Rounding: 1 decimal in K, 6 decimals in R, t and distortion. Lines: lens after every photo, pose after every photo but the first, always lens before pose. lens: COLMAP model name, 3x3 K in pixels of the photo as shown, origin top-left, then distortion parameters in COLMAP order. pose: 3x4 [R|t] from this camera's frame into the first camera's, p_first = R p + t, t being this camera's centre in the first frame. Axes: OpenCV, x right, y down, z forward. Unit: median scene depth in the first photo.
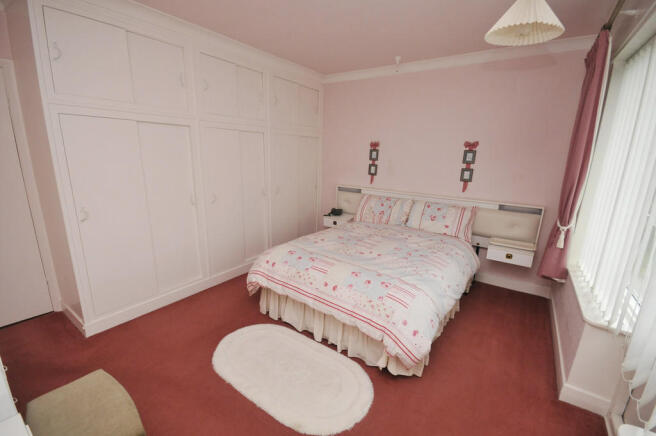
lens RADIAL K [[289.1, 0, 327.1], [0, 289.1, 222.0], [0, 0, 1]] dist [0.001185, -0.000157]
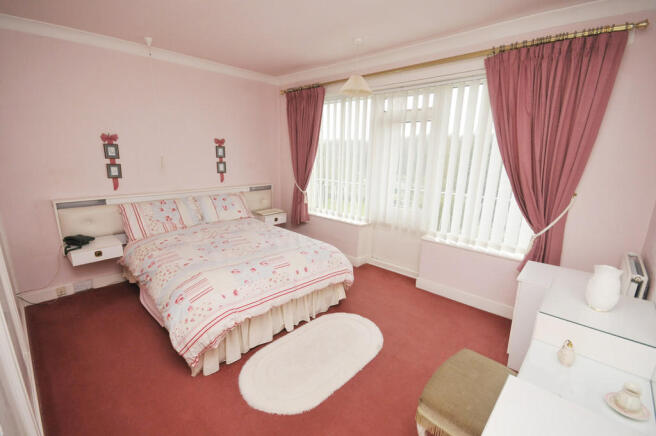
lens RADIAL K [[289.1, 0, 327.1], [0, 289.1, 222.0], [0, 0, 1]] dist [0.001185, -0.000157]
pose [[0.136394, -0.253880, 0.957571, -0.735382], [0.225450, 0.949195, 0.219547, -0.133042], [-0.964660, 0.185939, 0.186702, 0.483868]]
